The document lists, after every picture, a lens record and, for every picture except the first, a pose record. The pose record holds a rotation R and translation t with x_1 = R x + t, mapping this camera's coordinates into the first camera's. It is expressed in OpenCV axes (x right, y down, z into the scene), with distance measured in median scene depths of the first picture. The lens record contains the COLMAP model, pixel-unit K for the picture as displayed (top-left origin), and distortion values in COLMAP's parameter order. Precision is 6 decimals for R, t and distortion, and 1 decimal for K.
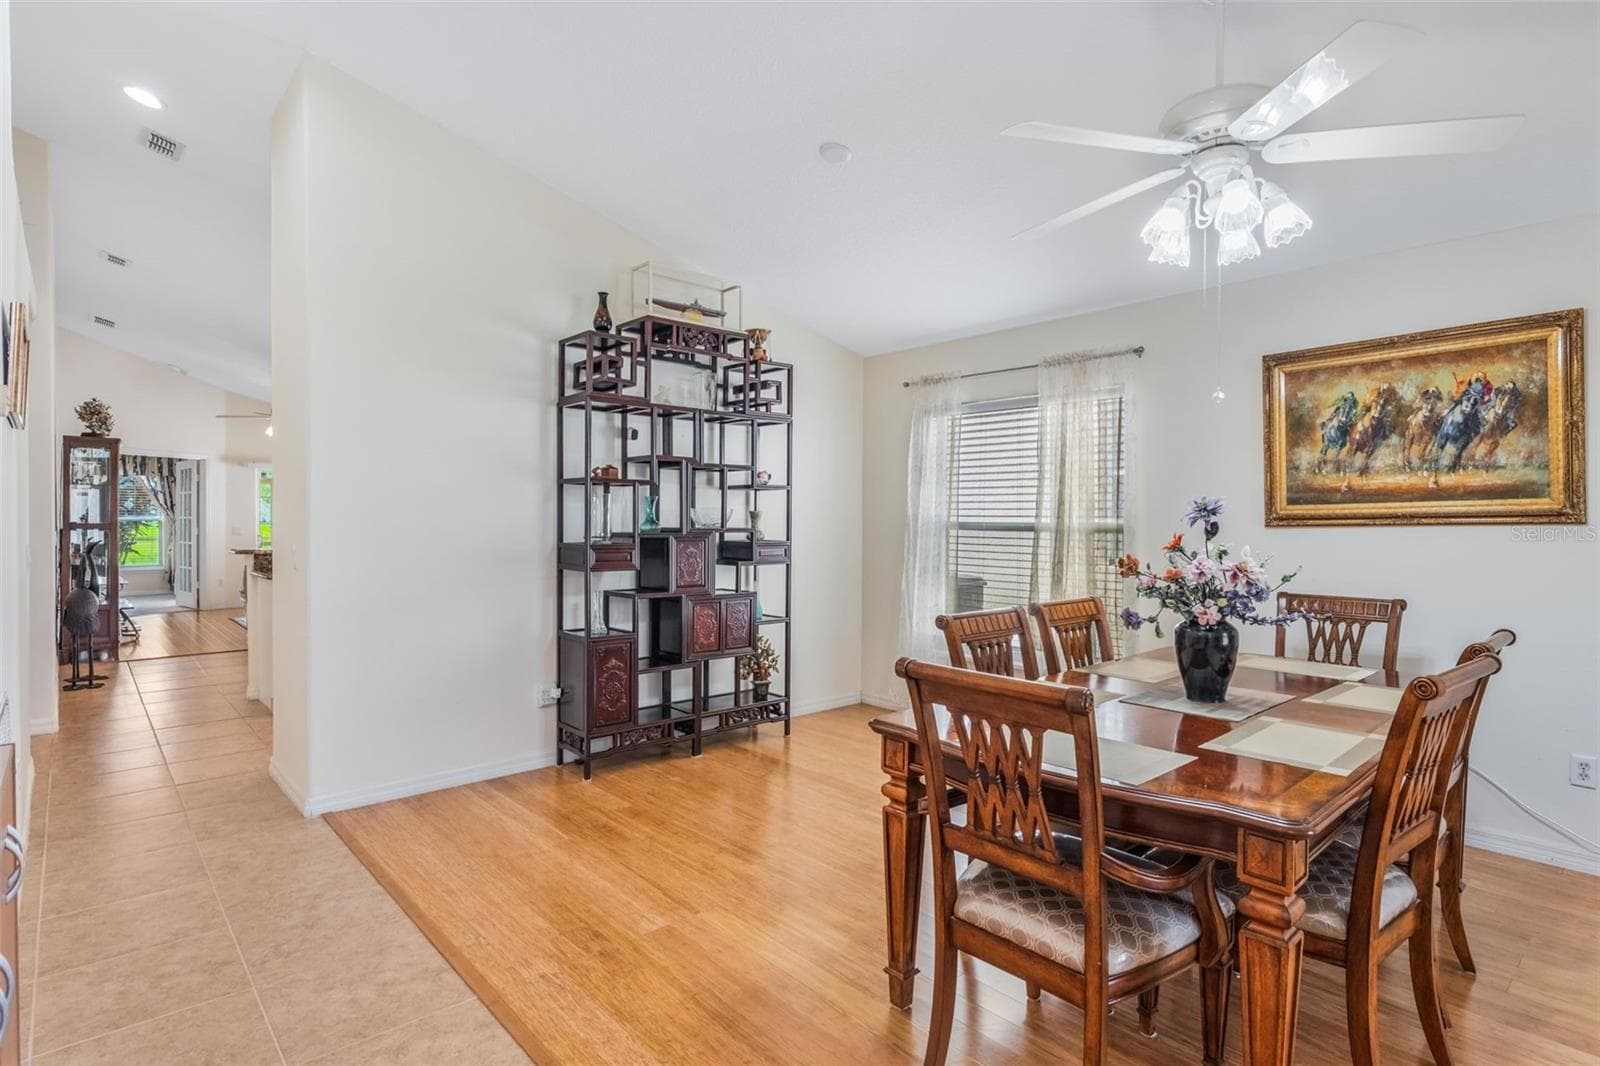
lens RADIAL K [[814.6, 0, 796.3], [0, 814.6, 526.7], [0, 0, 1]] dist [-0.002499, 0.000307]
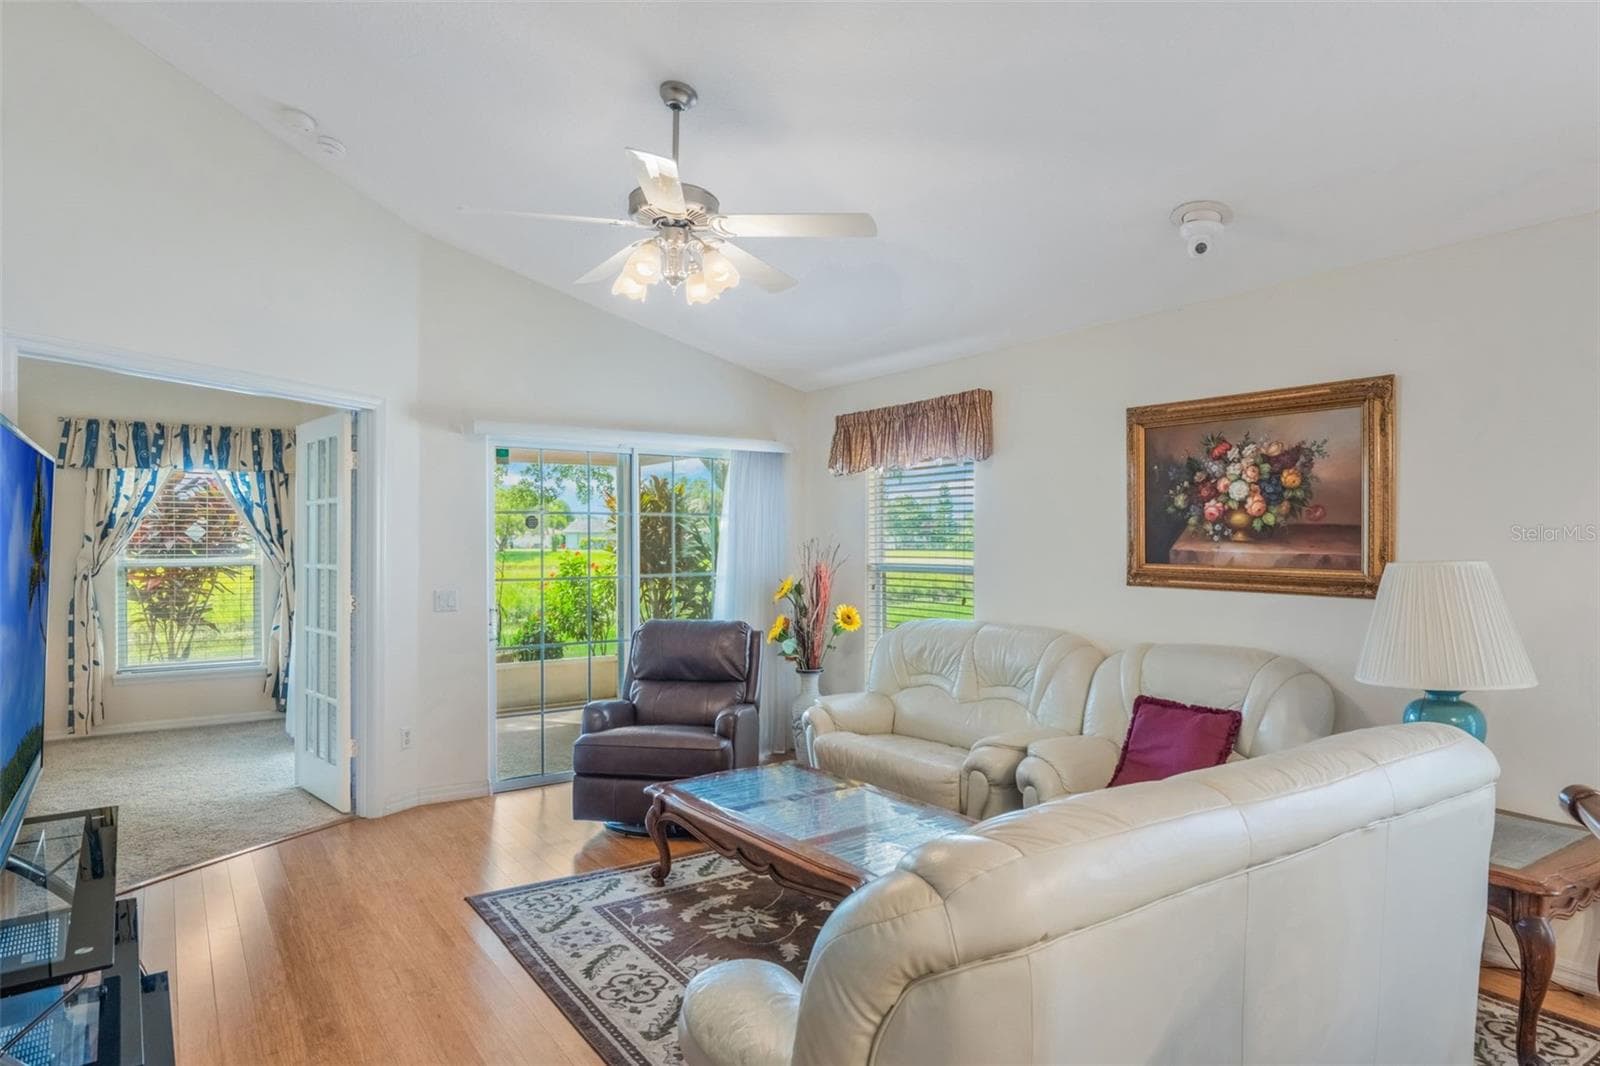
lens RADIAL K [[956.0, 0, 788.4], [0, 956.0, 542.5], [0, 0, 1]] dist [0.014401, -0.000020]
pose [[0.989039, -0.005043, -0.147567, -0.400826], [0.003694, 0.999949, -0.009420, -0.014972], [0.147607, 0.008771, 0.989007, 0.502101]]
